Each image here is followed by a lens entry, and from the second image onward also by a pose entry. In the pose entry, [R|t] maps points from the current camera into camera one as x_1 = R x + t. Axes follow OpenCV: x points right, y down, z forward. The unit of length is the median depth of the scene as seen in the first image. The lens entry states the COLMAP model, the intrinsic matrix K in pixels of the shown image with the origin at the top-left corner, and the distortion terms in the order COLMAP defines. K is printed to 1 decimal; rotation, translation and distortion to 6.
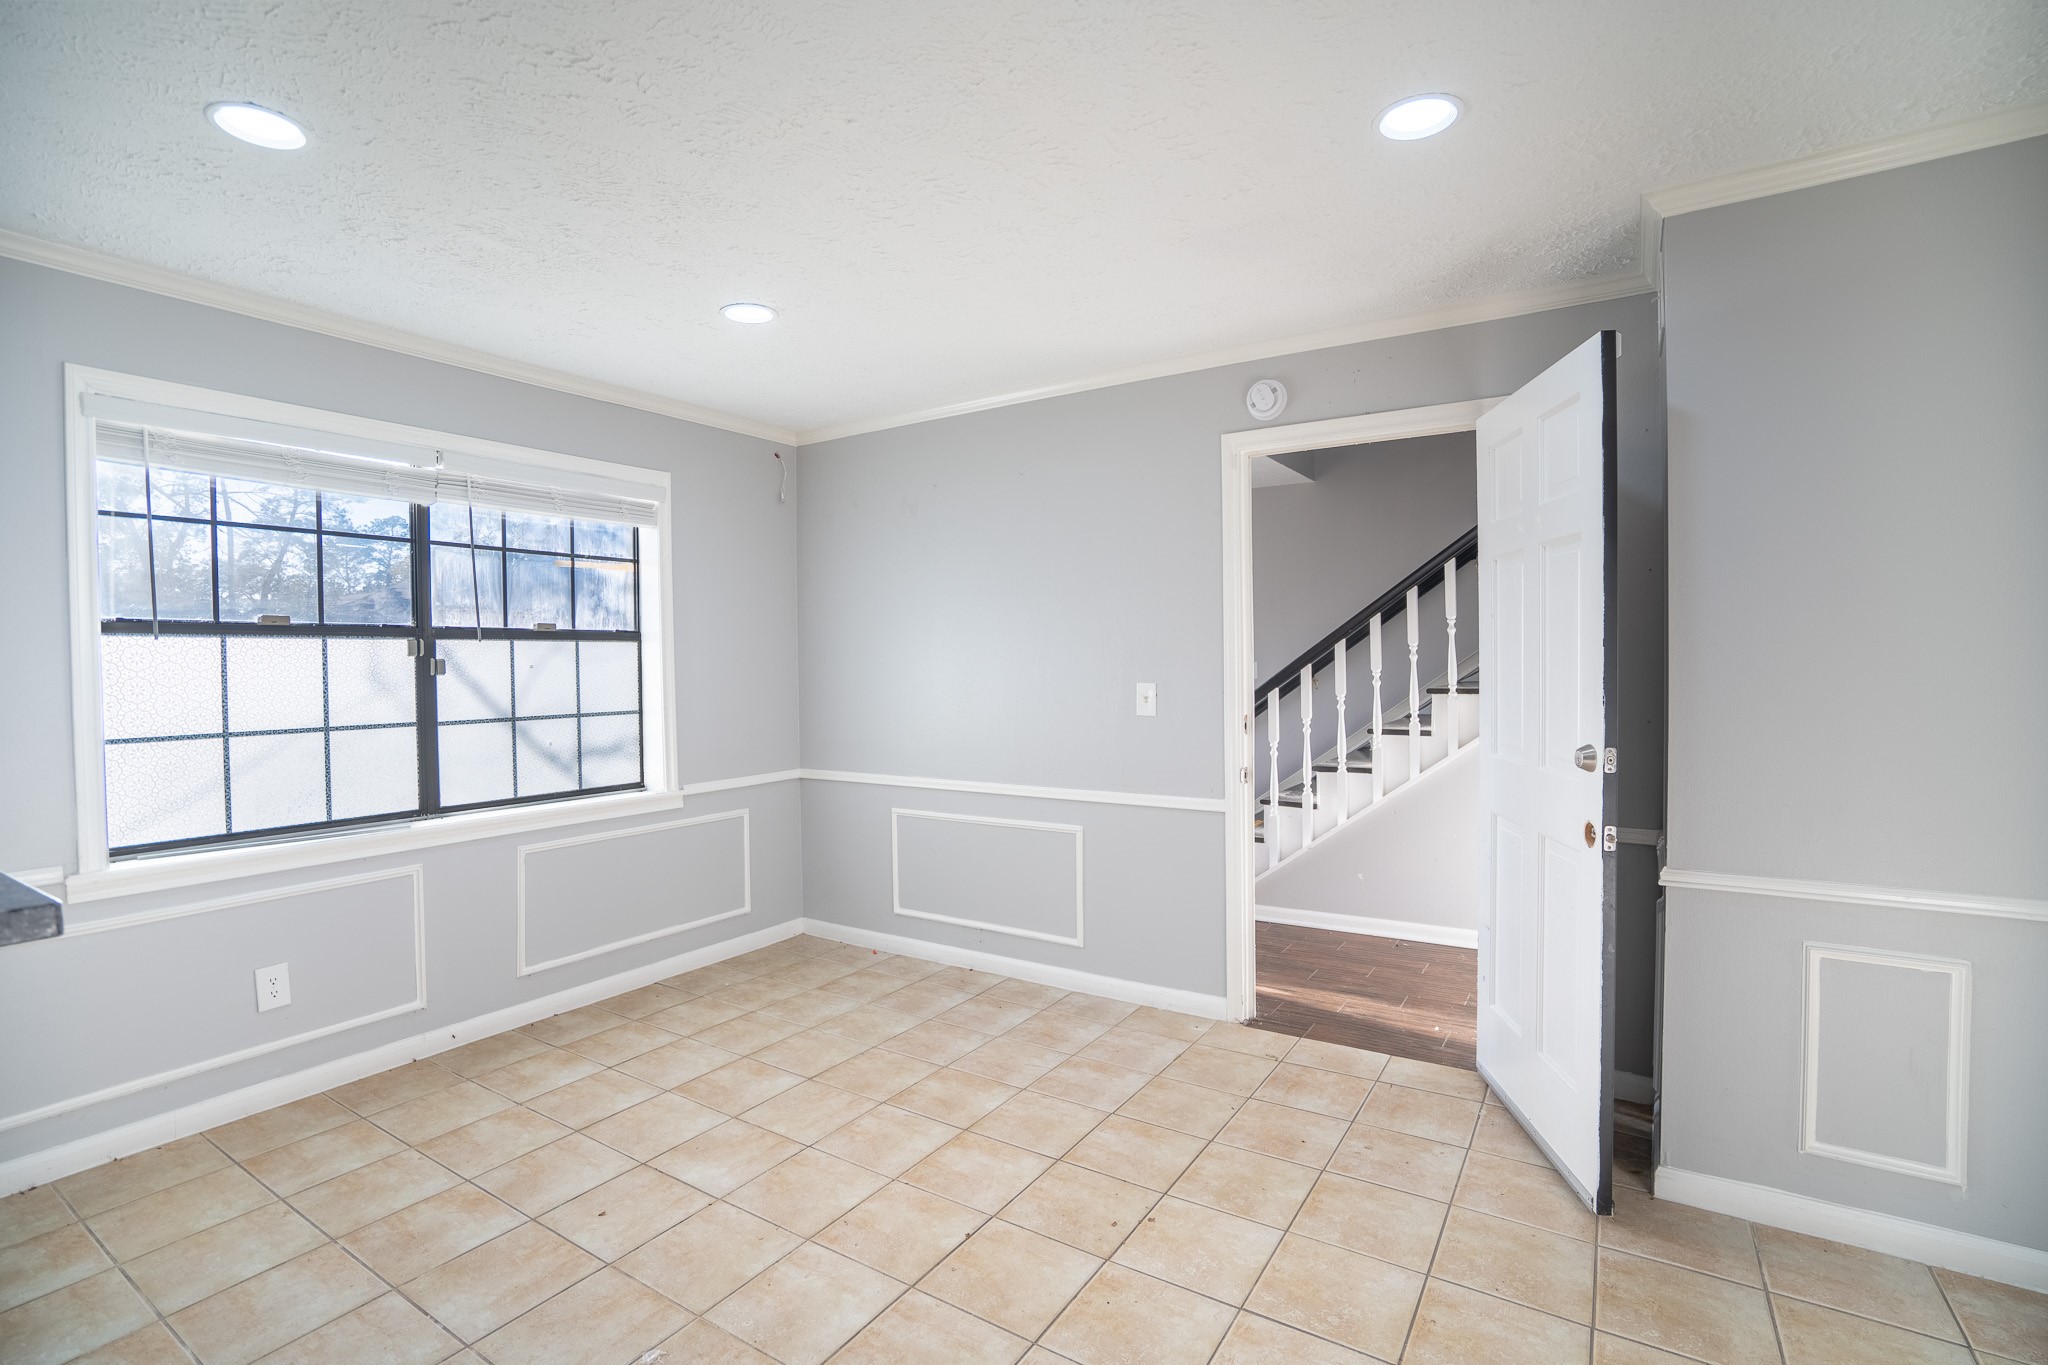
lens RADIAL K [[972.0, 0, 982.1], [0, 972.0, 691.2], [0, 0, 1]] dist [-0.057777, 0.025077]
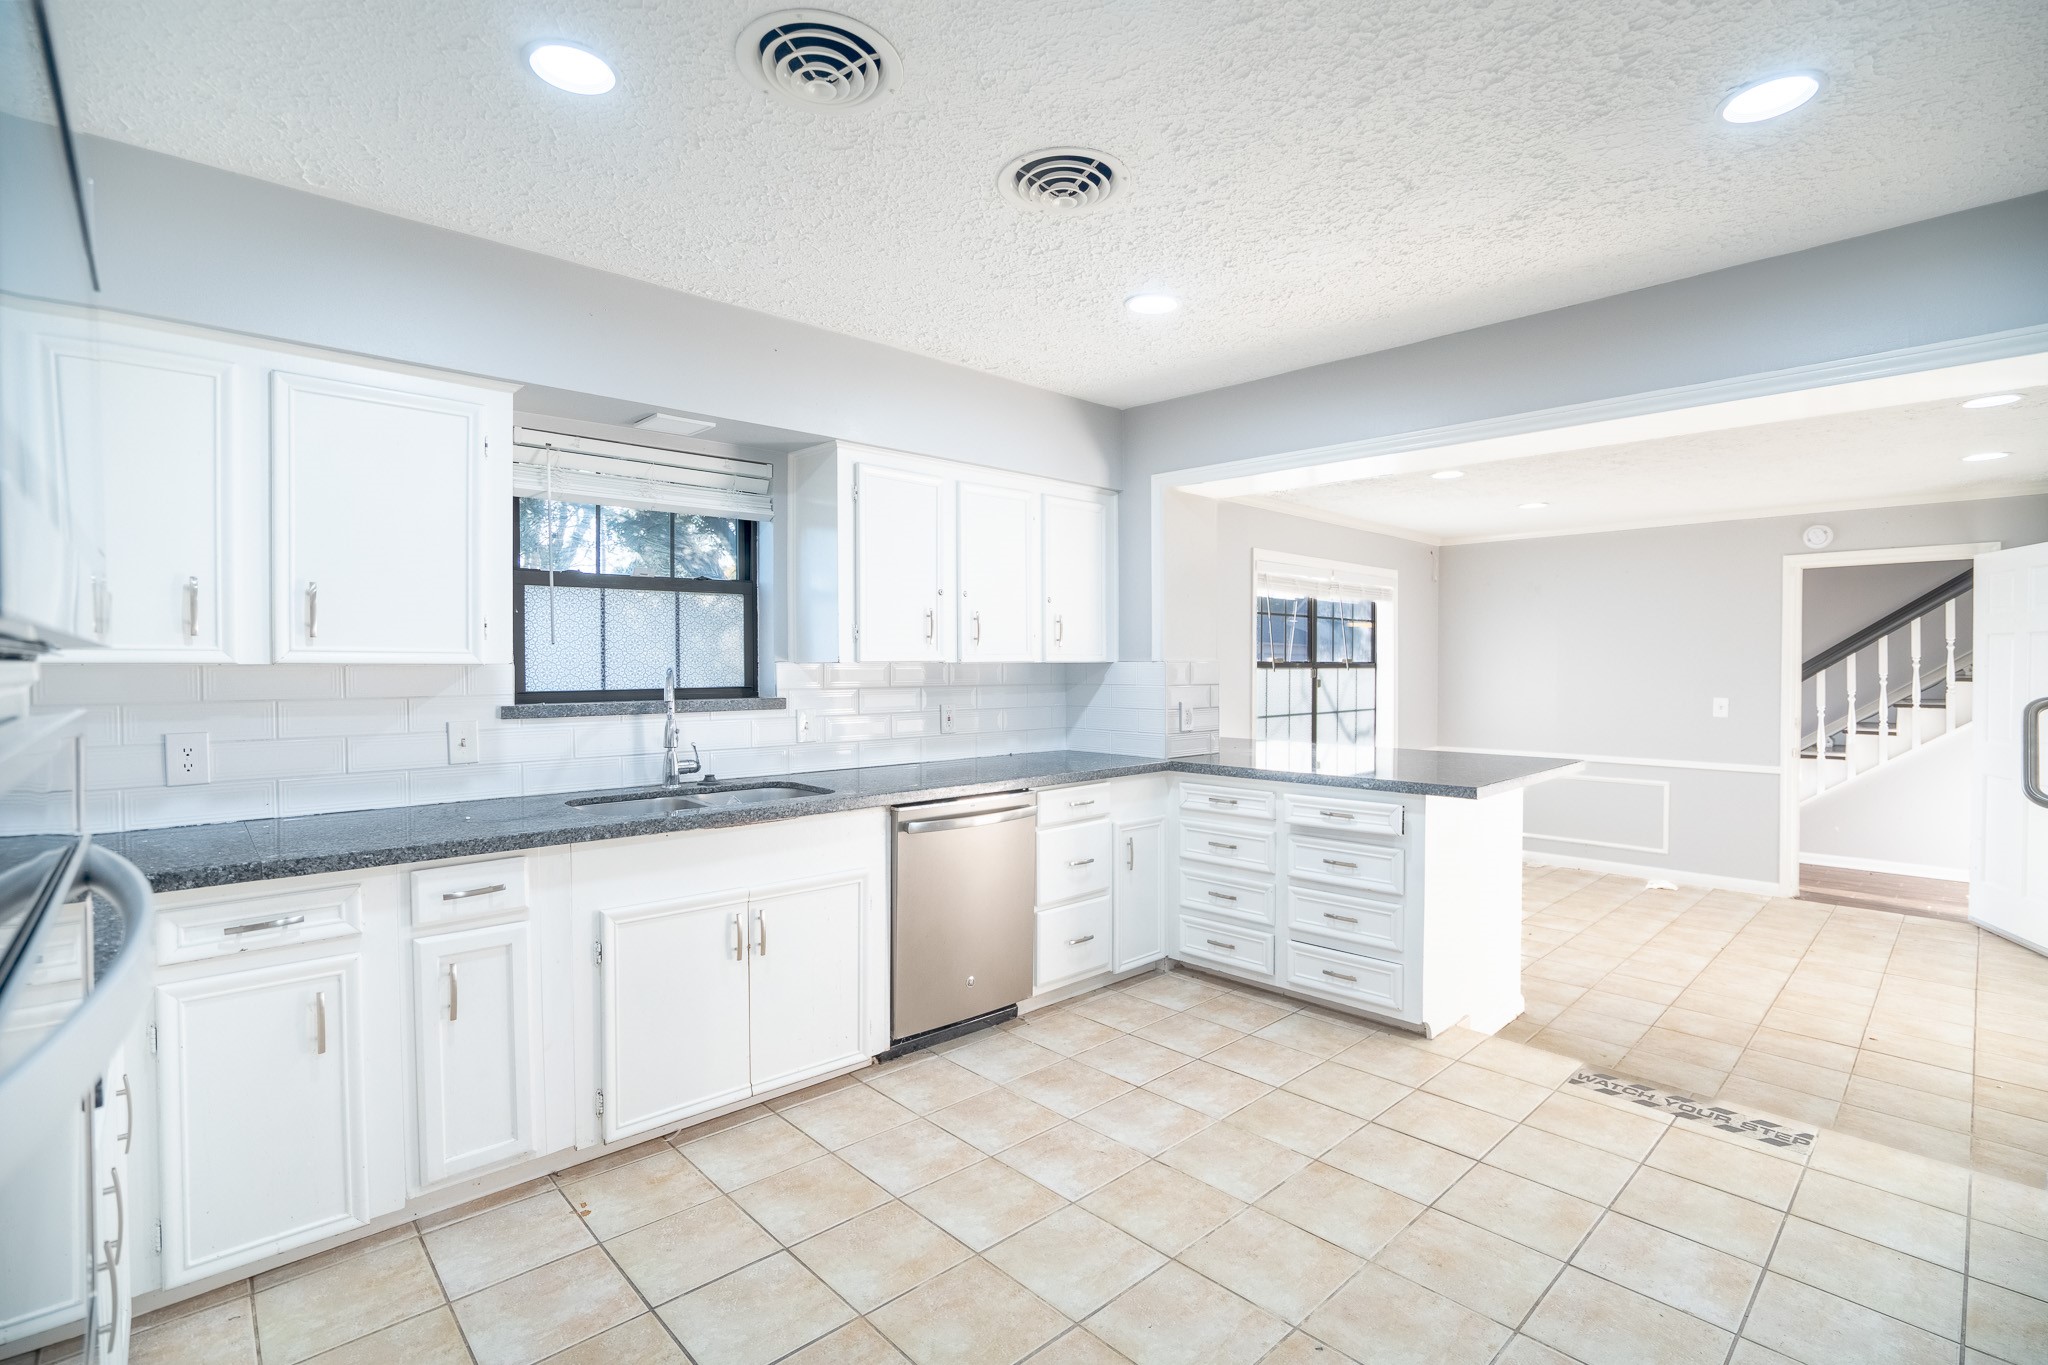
lens RADIAL K [[972.0, 0, 982.1], [0, 972.0, 691.2], [0, 0, 1]] dist [-0.057777, 0.025077]
pose [[0.973017, 0.017392, -0.230077, -0.647286], [-0.016837, 0.999849, 0.004377, -0.005660], [0.230118, -0.000385, 0.973163, -0.834202]]
